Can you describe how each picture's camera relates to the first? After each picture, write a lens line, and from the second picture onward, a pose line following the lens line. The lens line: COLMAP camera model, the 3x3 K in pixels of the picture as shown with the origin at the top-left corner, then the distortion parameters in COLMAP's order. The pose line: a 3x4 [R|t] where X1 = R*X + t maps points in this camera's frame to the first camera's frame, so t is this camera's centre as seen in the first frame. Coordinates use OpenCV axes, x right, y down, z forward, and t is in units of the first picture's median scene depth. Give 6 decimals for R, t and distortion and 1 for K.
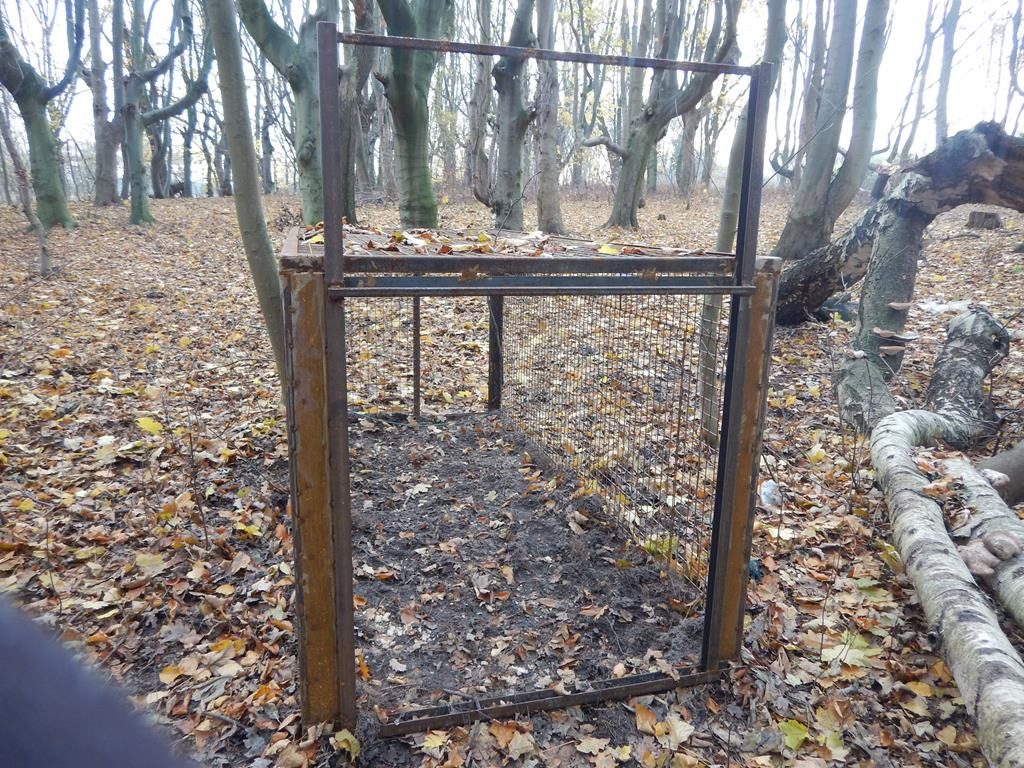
lens RADIAL K [[726.9, 0, 509.5], [0, 726.9, 384.6], [0, 0, 1]] dist [-0.011286, 0.000681]
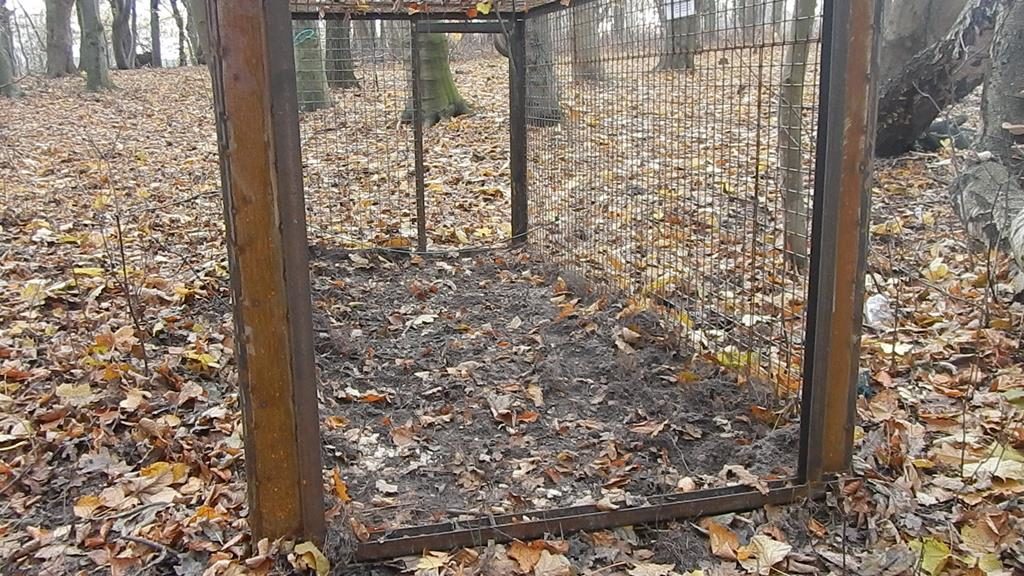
lens RADIAL K [[868.1, 0, 513.8], [0, 868.1, 286.9], [0, 0, 1]] dist [-0.004885, -0.009454]
pose [[0.998494, -0.037285, -0.040237, 0.013203], [0.037004, 0.999285, -0.007705, 0.127080], [0.040496, 0.006204, 0.999160, 0.073742]]
